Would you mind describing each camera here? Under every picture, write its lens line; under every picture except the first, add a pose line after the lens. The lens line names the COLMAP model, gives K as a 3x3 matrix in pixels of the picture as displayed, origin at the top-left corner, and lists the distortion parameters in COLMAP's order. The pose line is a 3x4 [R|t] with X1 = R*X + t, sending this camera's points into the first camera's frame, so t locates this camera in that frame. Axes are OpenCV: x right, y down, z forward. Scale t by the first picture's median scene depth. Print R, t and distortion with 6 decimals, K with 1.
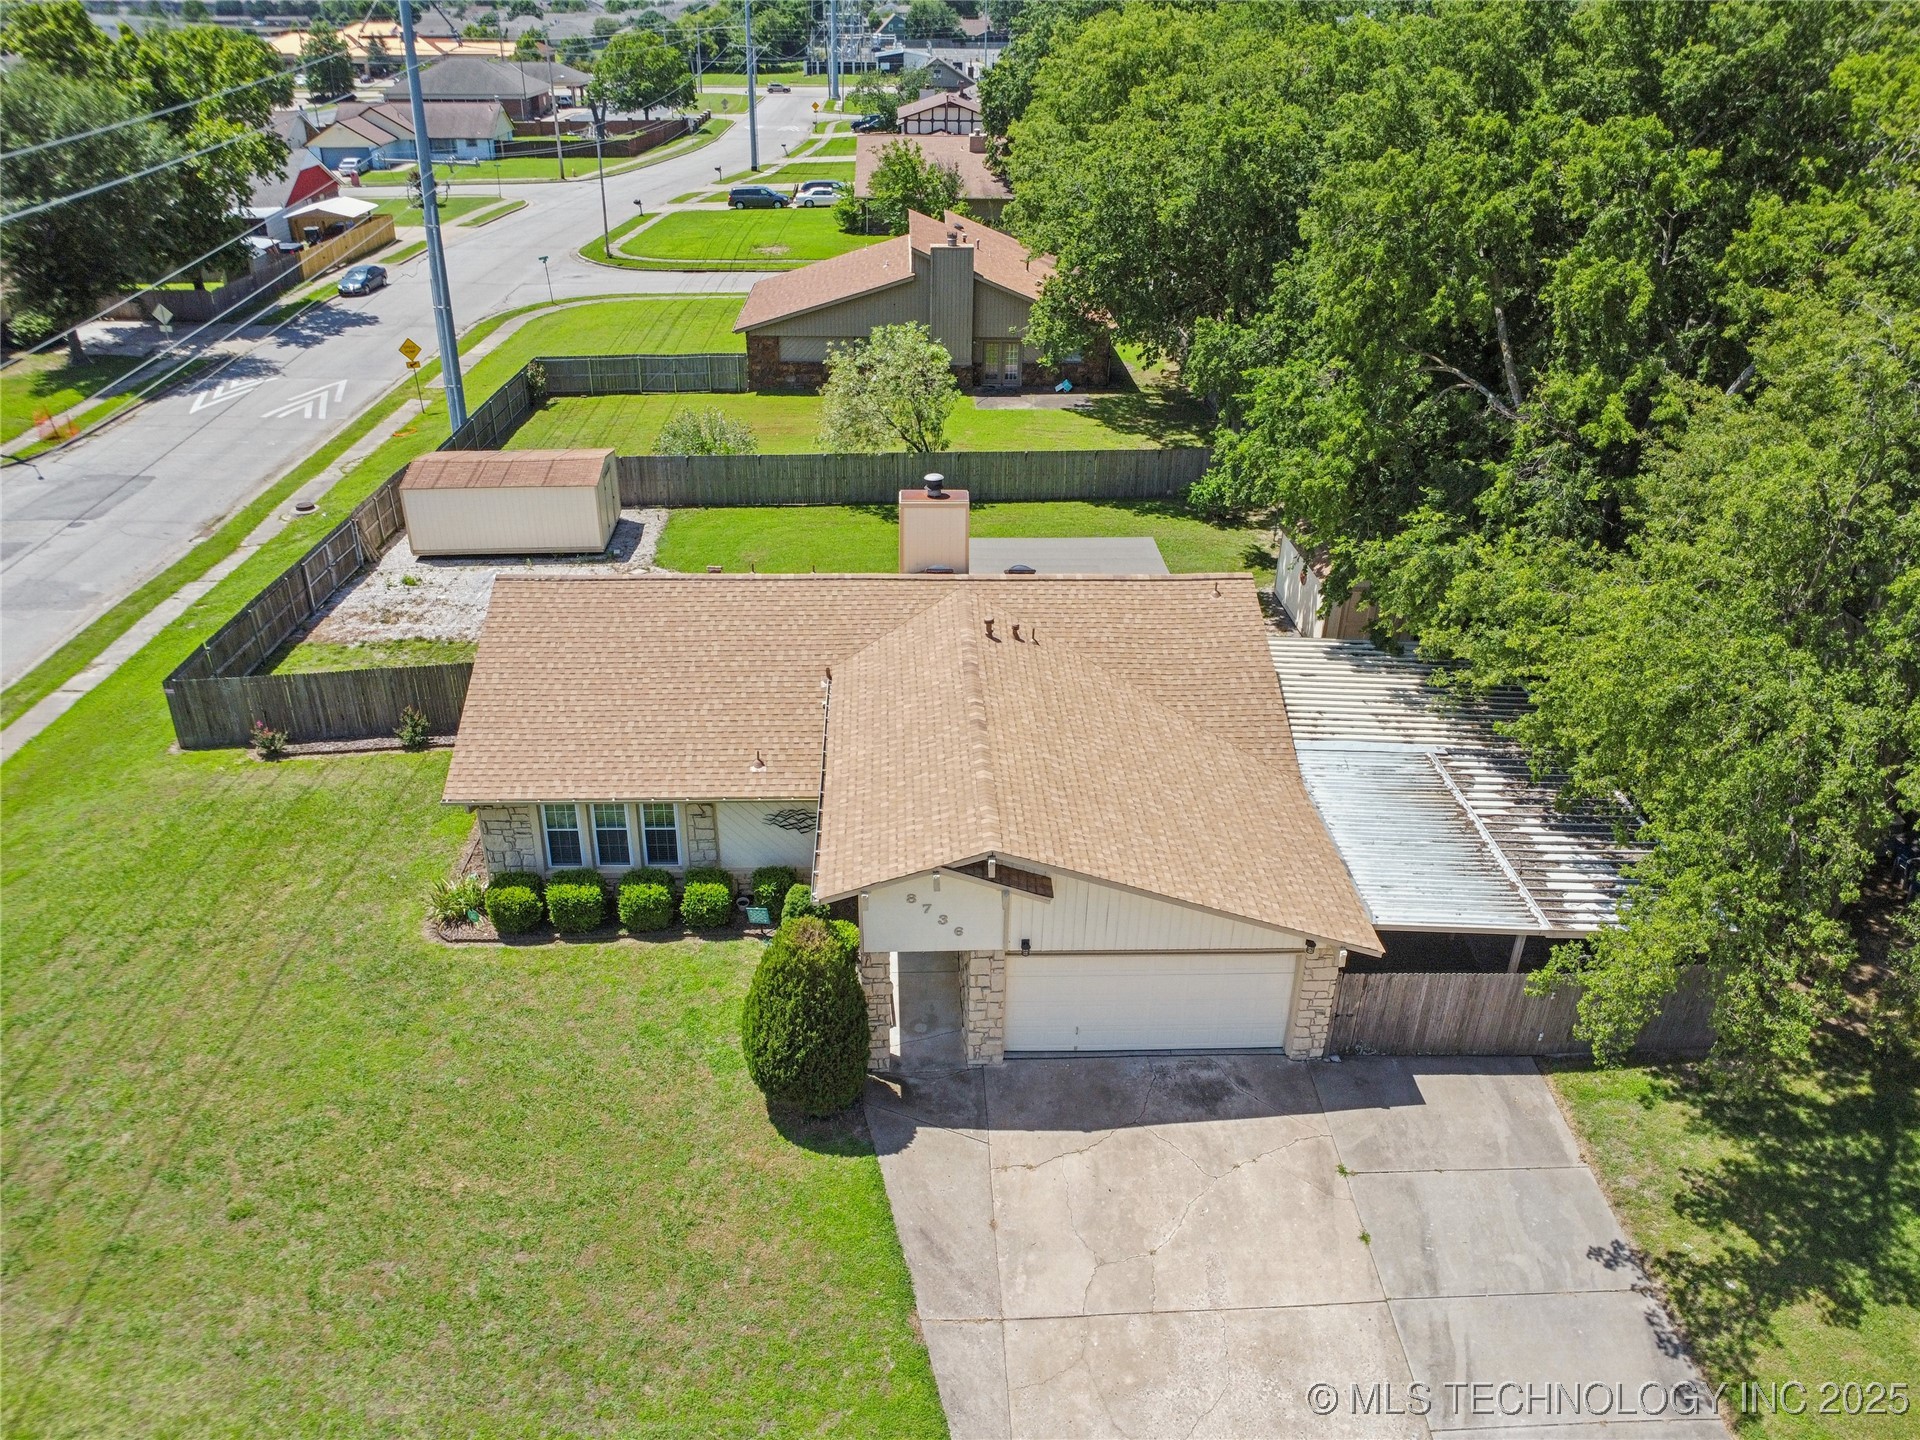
lens RADIAL K [[1399.4, 0, 960.0], [0, 1399.4, 720.0], [0, 0, 1]] dist [-0.035026, -0.003267]
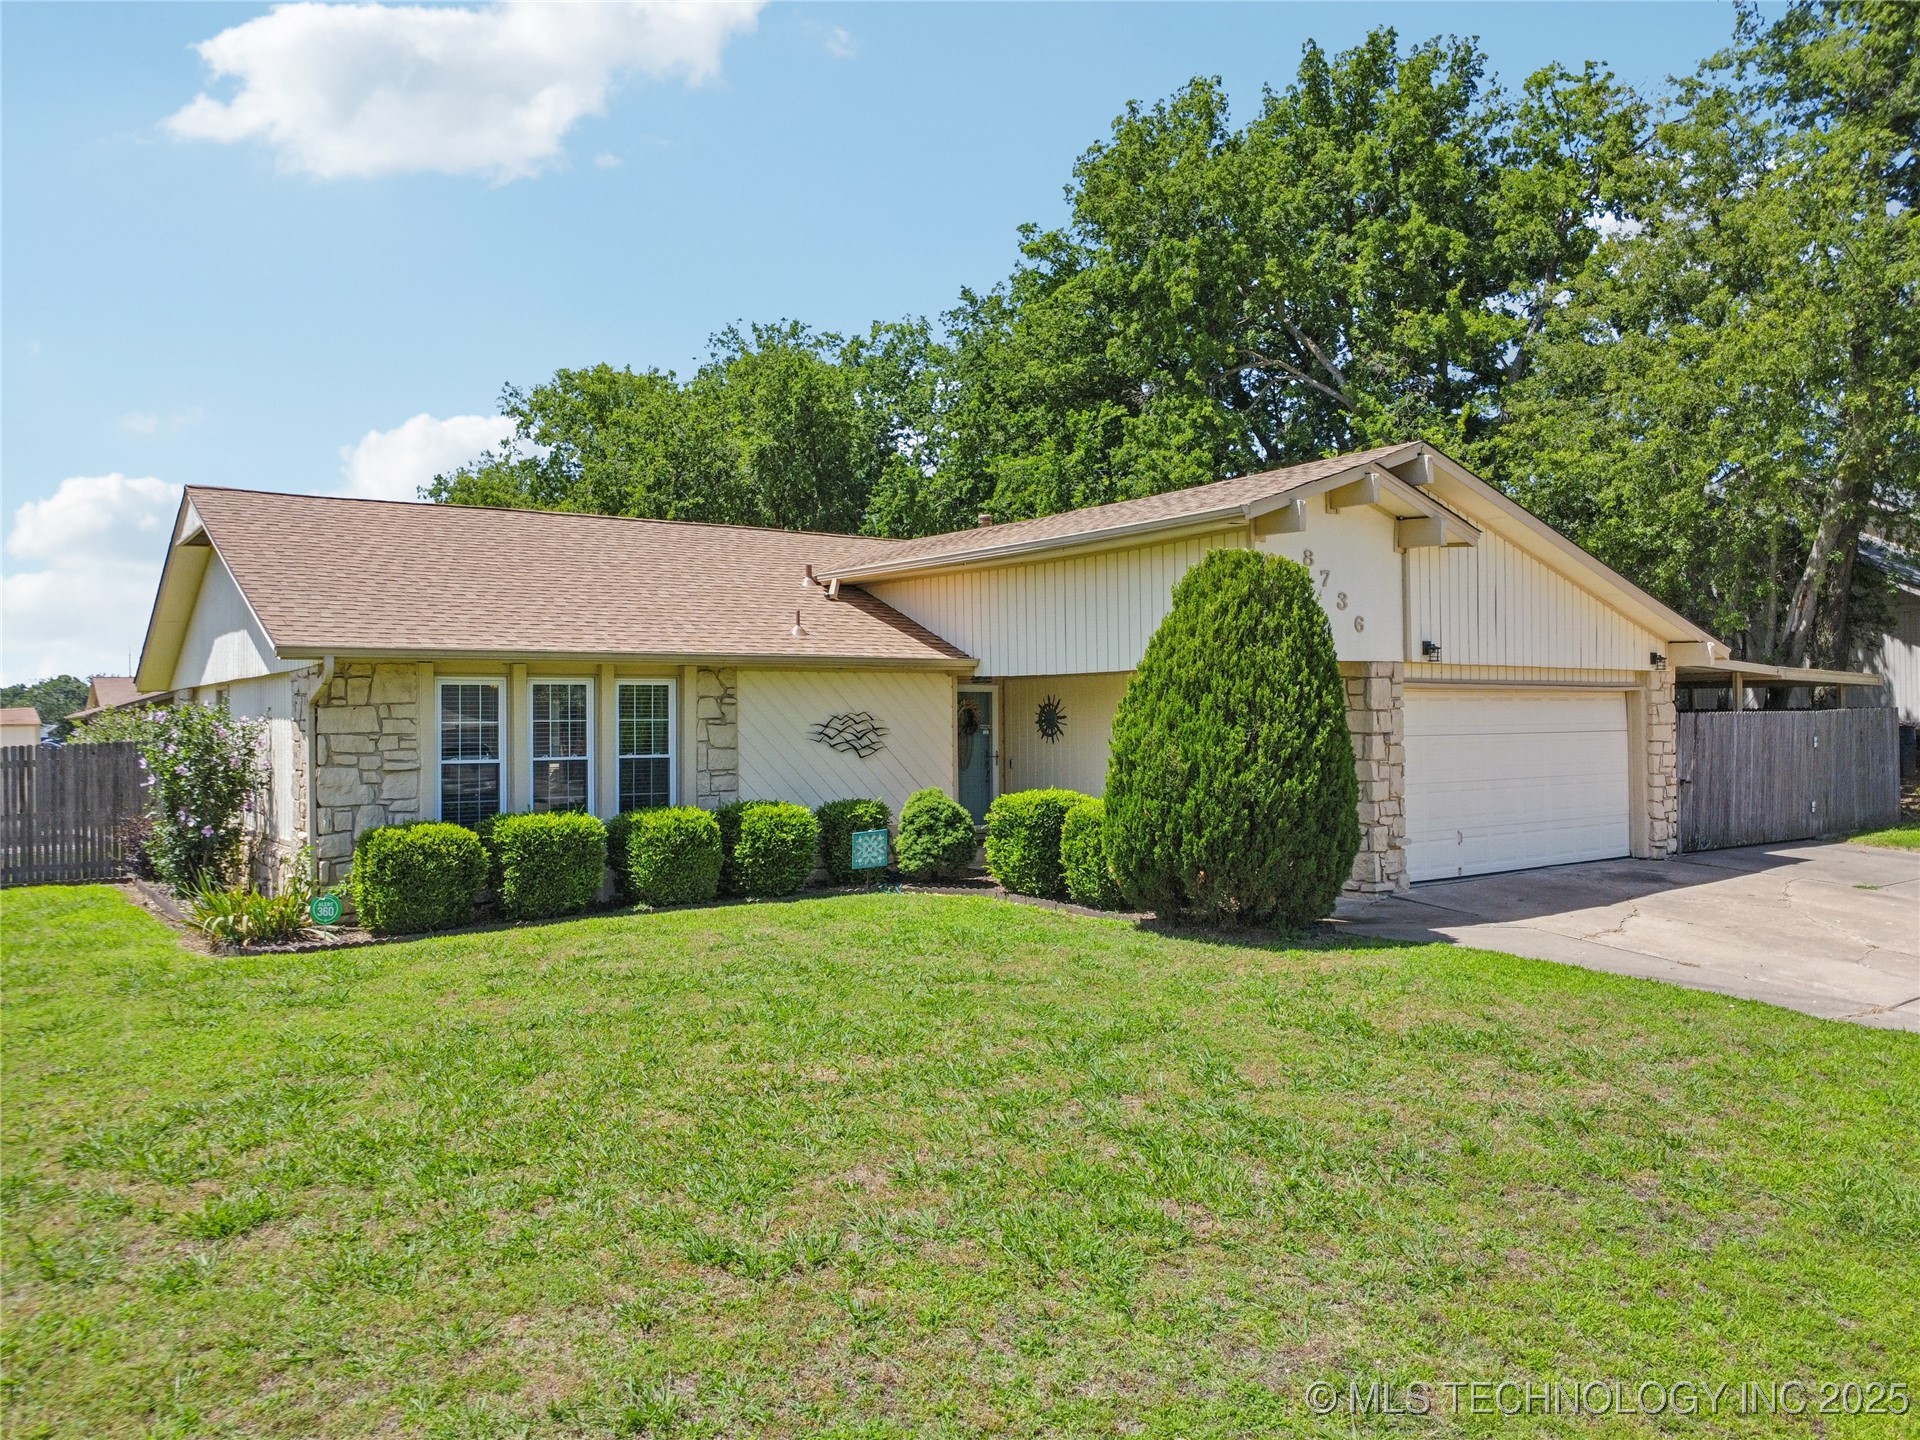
lens RADIAL K [[1425.5, 0, 950.2], [0, 1425.5, 706.3], [0, 0, 1]] dist [-0.026241, -0.005702]
pose [[0.839988, -0.020507, 0.542218, -0.497419], [0.275364, 0.877155, -0.393412, 0.376864], [-0.467542, 0.479769, 0.742447, 0.598325]]
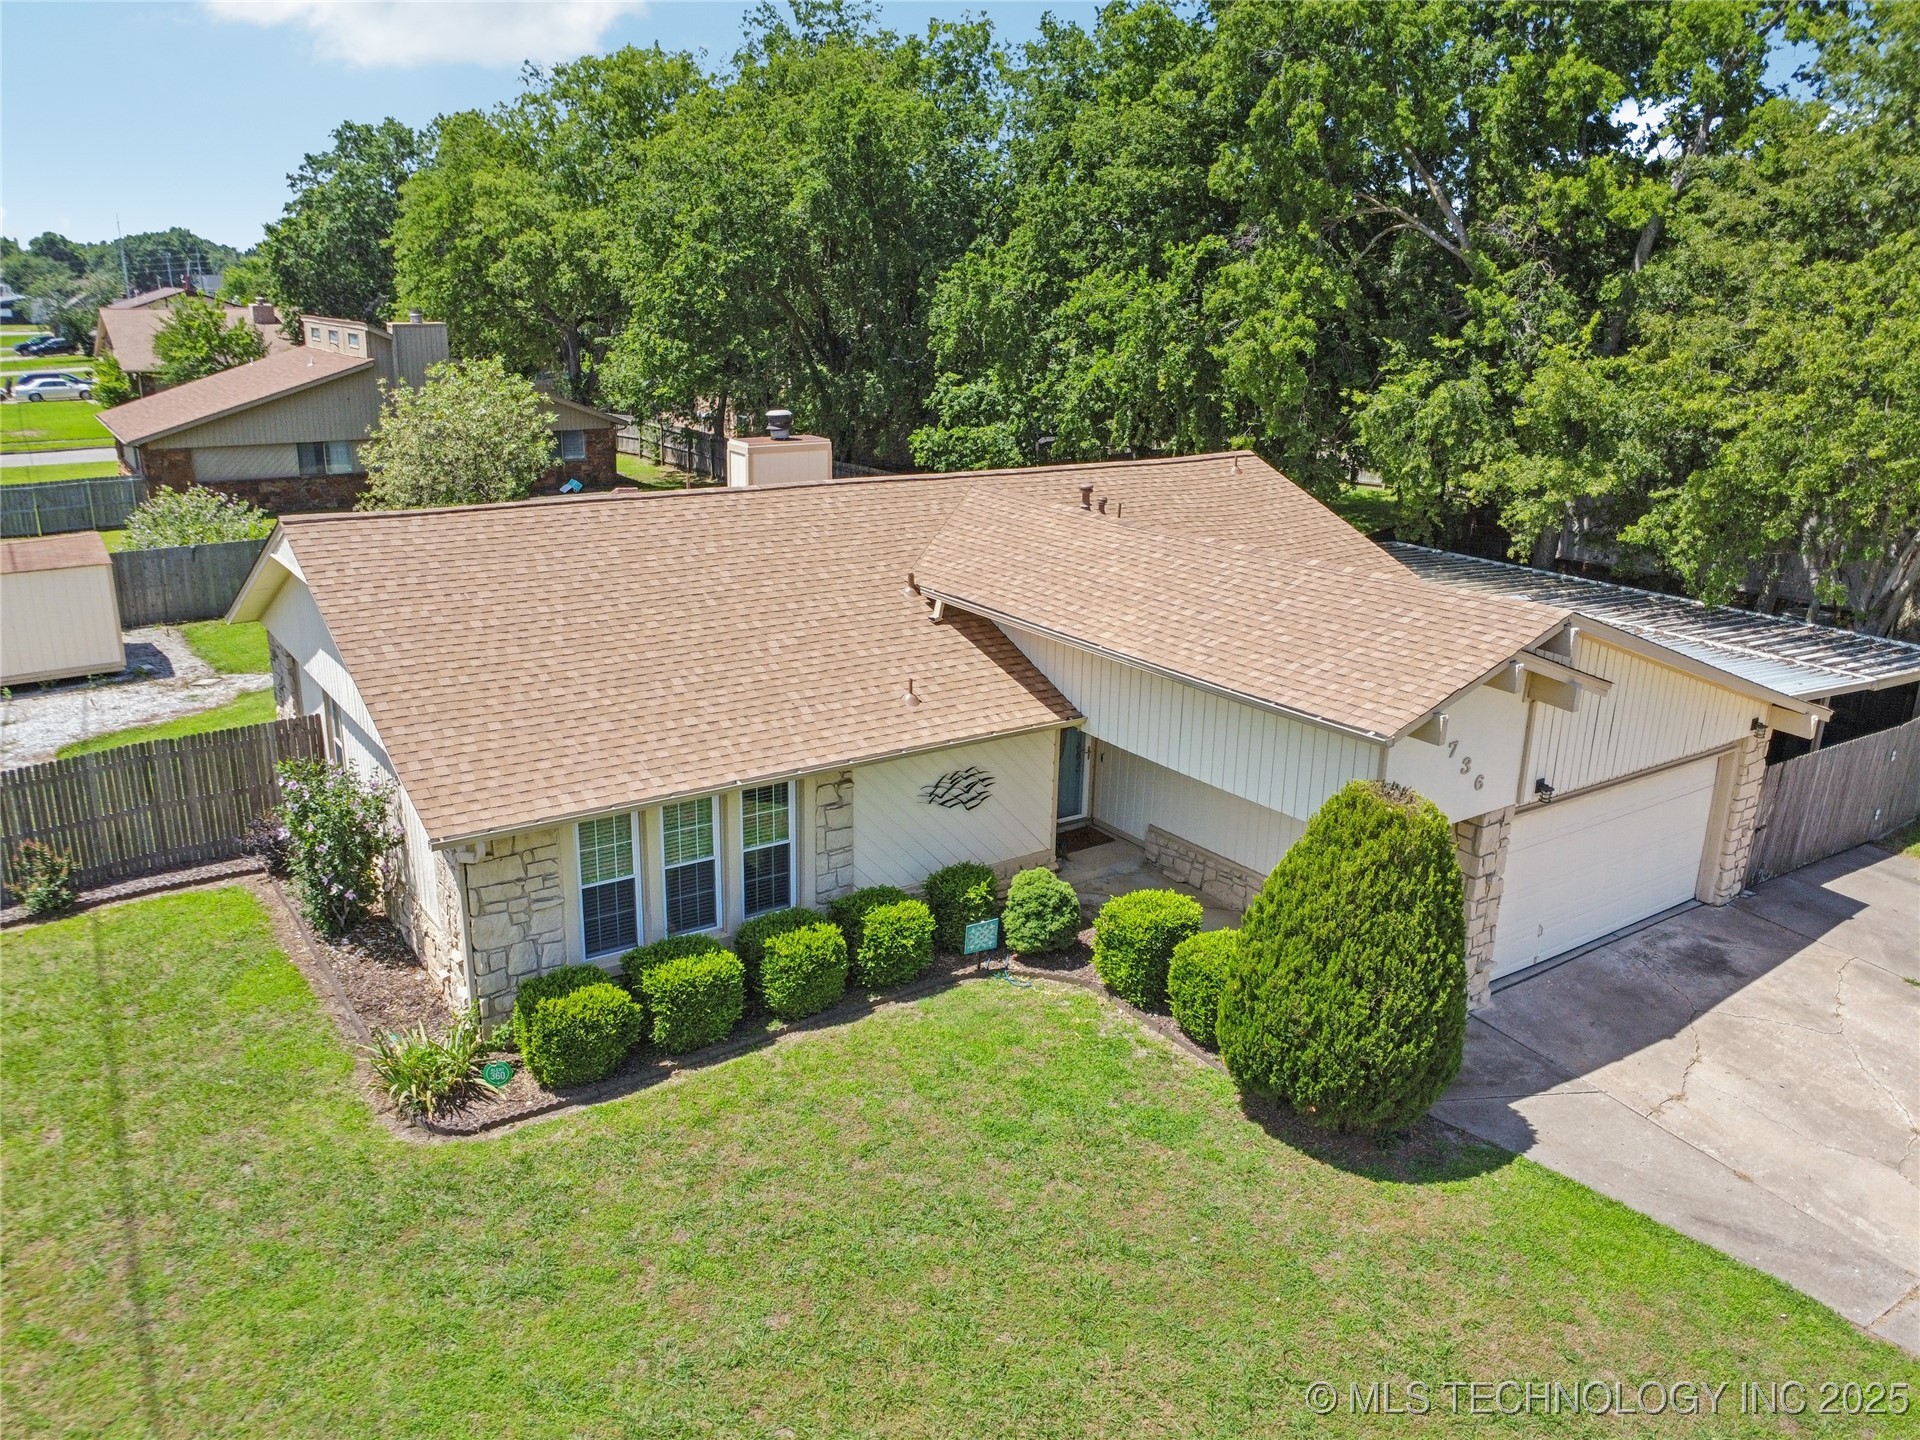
lens RADIAL K [[1427.4, 0, 945.4], [0, 1427.4, 727.8], [0, 0, 1]] dist [-0.030789, -0.002499]
pose [[0.848769, -0.157713, 0.504696, -0.523535], [0.242814, 0.964146, -0.107065, 0.132346], [-0.469715, 0.213421, 0.856632, 0.525210]]
